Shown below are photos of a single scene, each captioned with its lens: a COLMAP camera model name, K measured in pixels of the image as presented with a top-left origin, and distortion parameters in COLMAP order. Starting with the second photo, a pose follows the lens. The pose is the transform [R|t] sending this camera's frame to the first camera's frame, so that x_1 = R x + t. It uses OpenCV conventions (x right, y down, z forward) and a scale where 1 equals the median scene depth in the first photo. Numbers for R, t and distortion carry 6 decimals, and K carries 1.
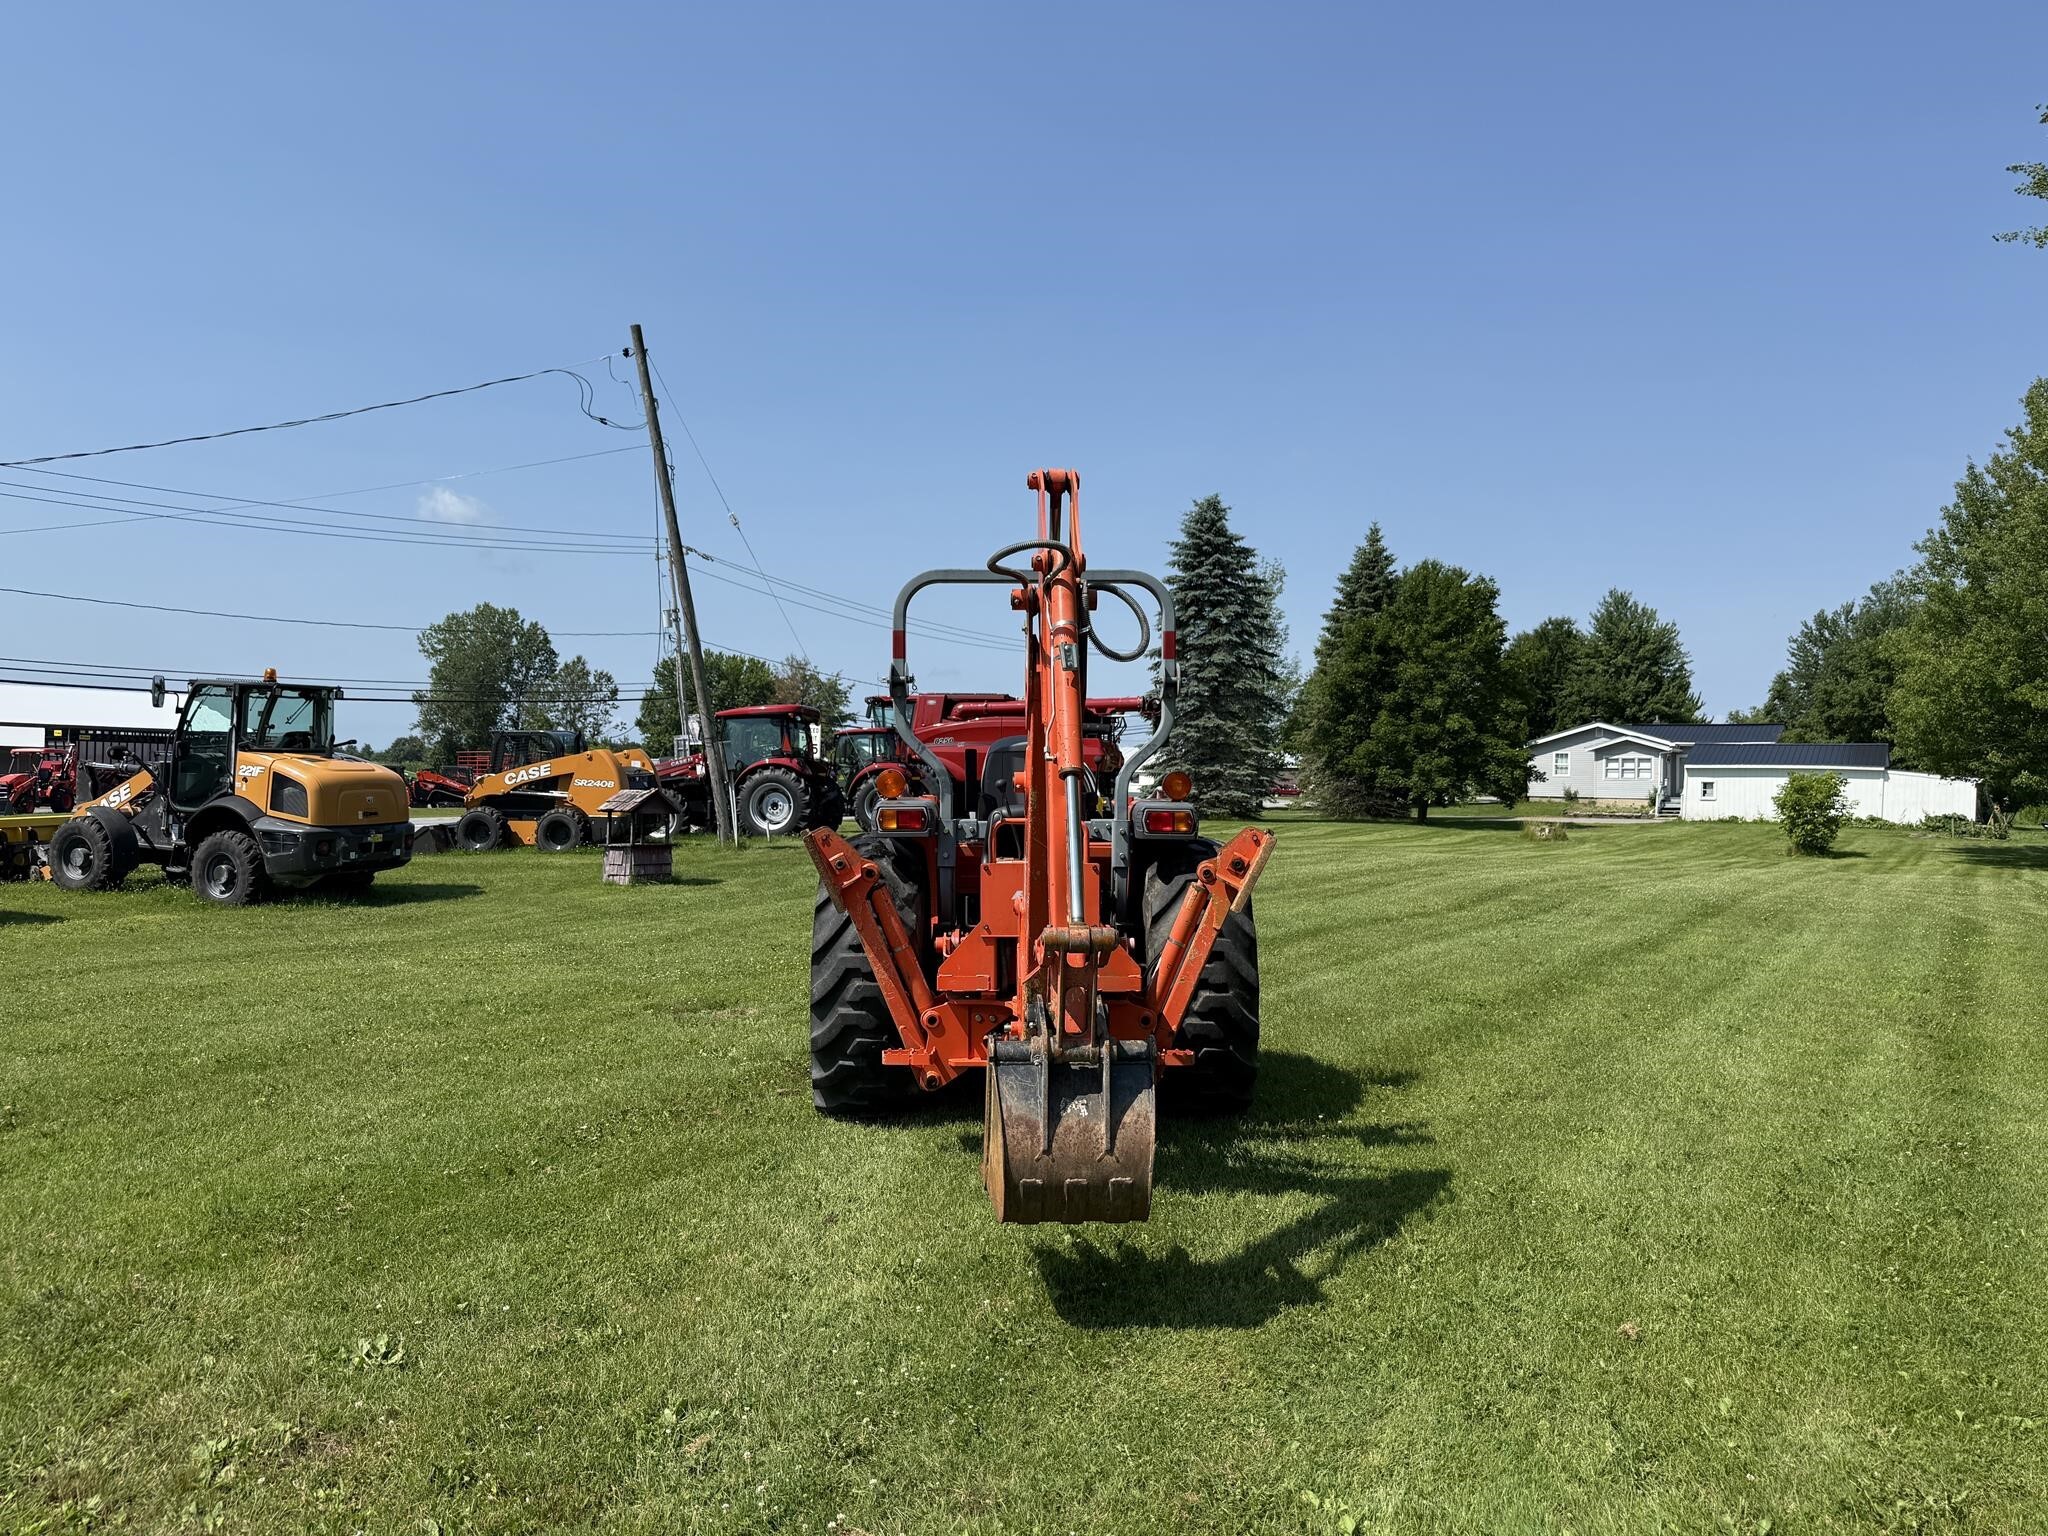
lens RADIAL K [[1437.5, 0, 1007.6], [0, 1437.5, 771.2], [0, 0, 1]] dist [0.055701, -0.066496]
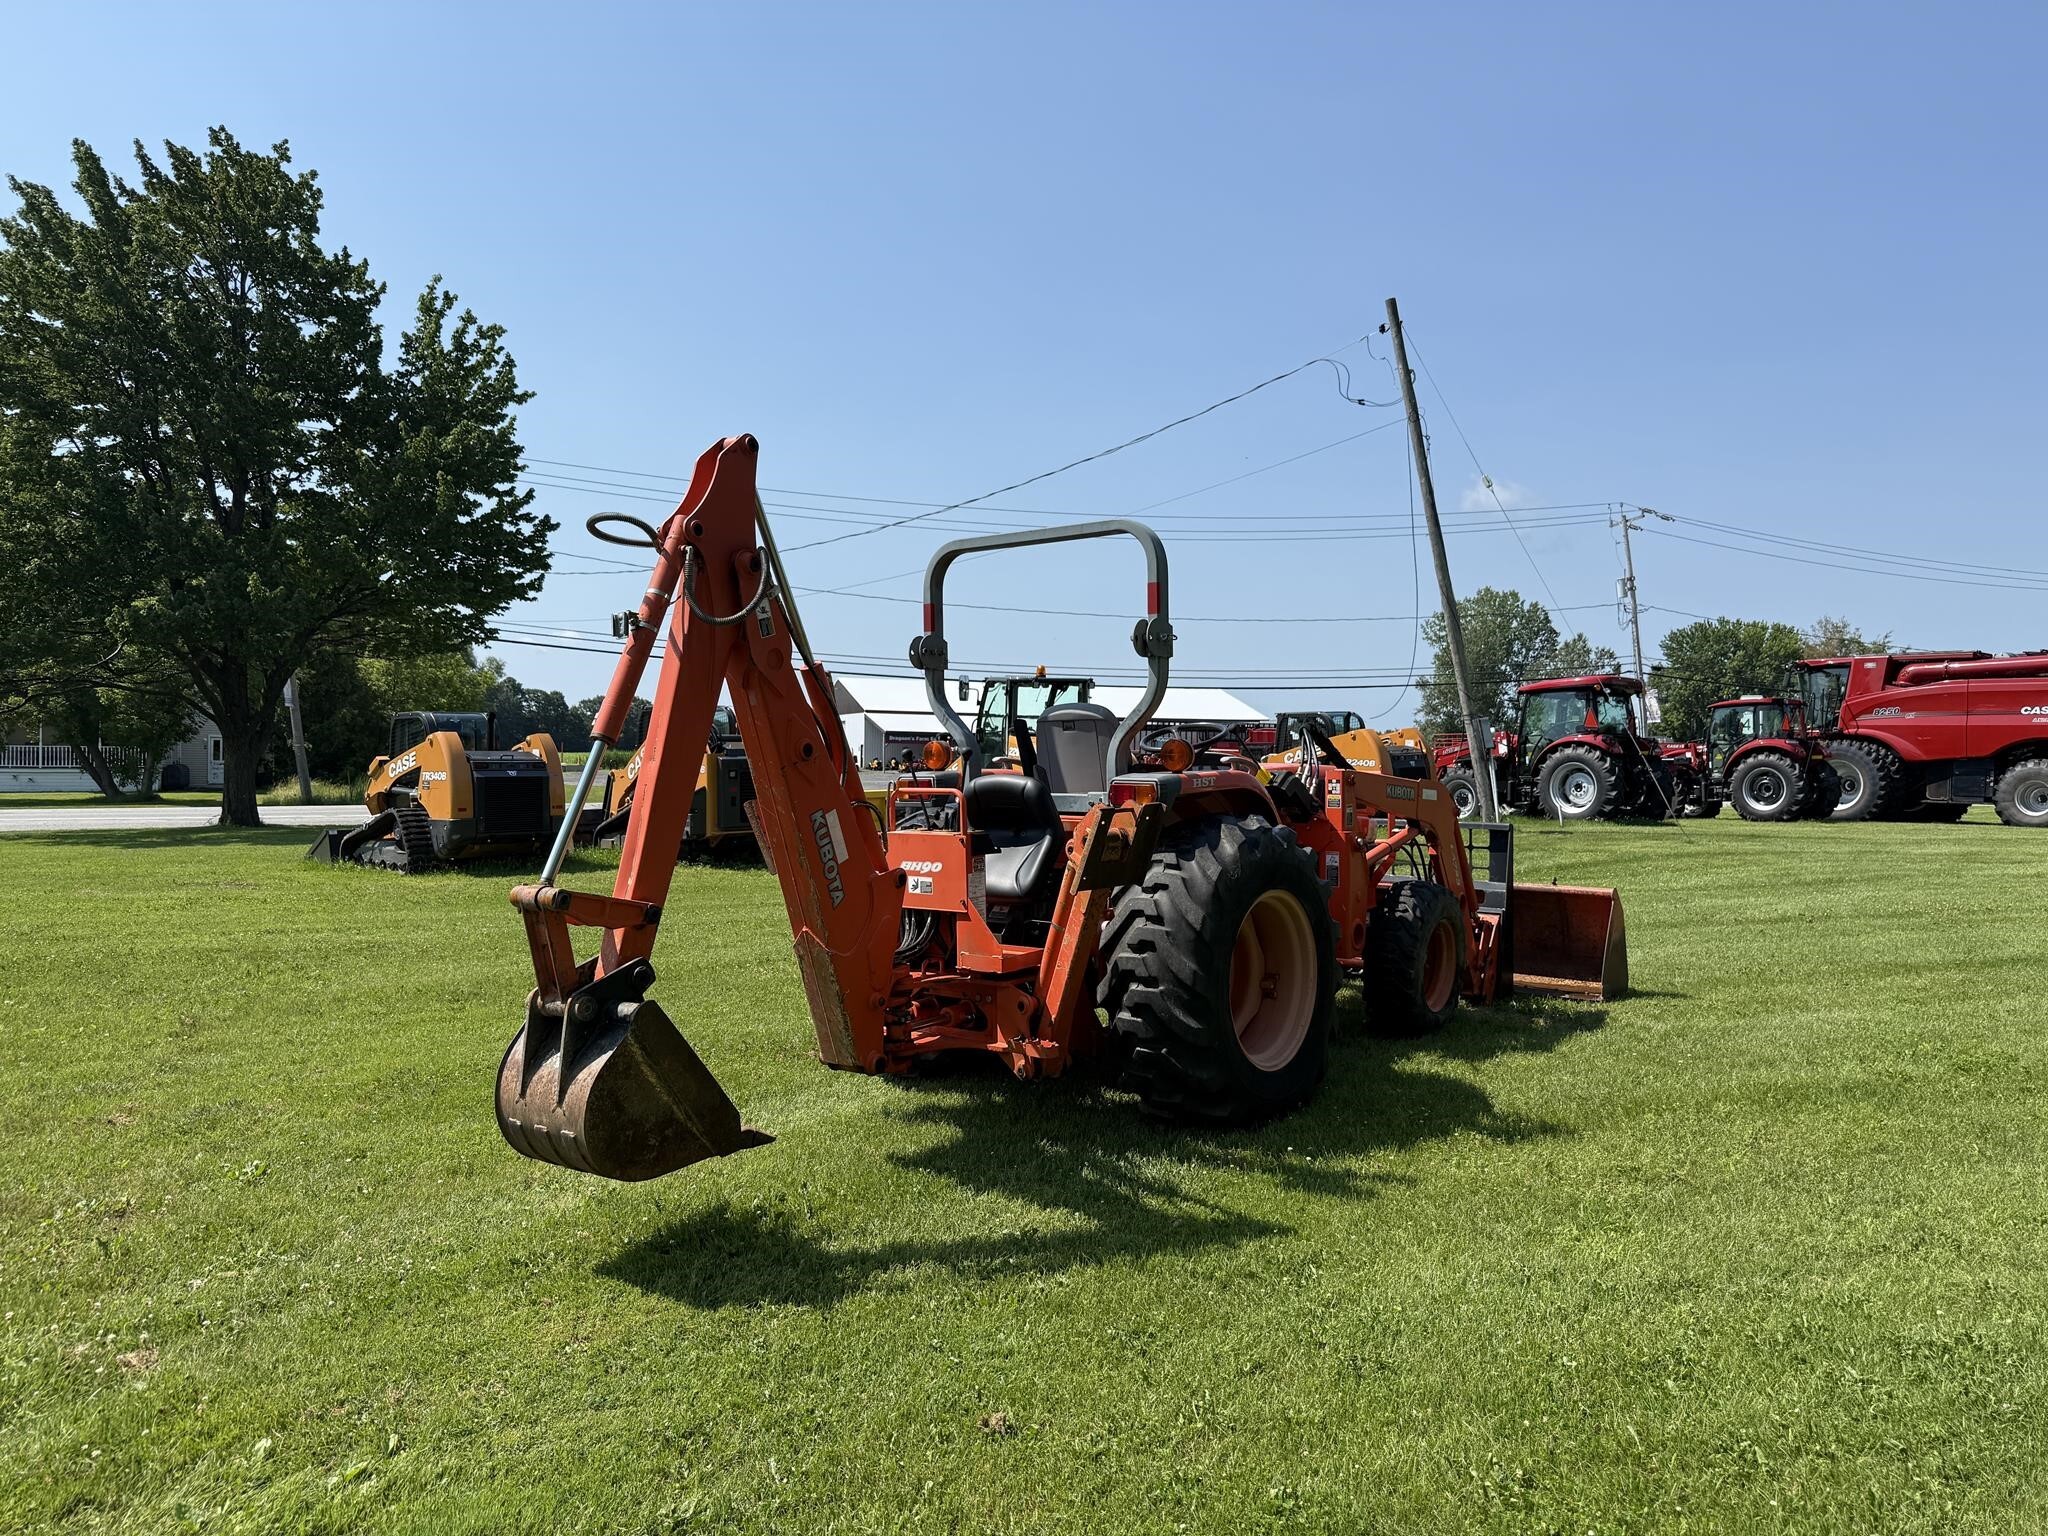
lens RADIAL K [[1437.5, 0, 1027.4], [0, 1437.5, 776.1], [0, 0, 1]] dist [0.055701, -0.066496]
pose [[0.780649, 0.001526, -0.624968, 0.140691], [0.008179, 0.999886, 0.012657, 0.002463], [0.624917, -0.014992, 0.780548, 0.057095]]
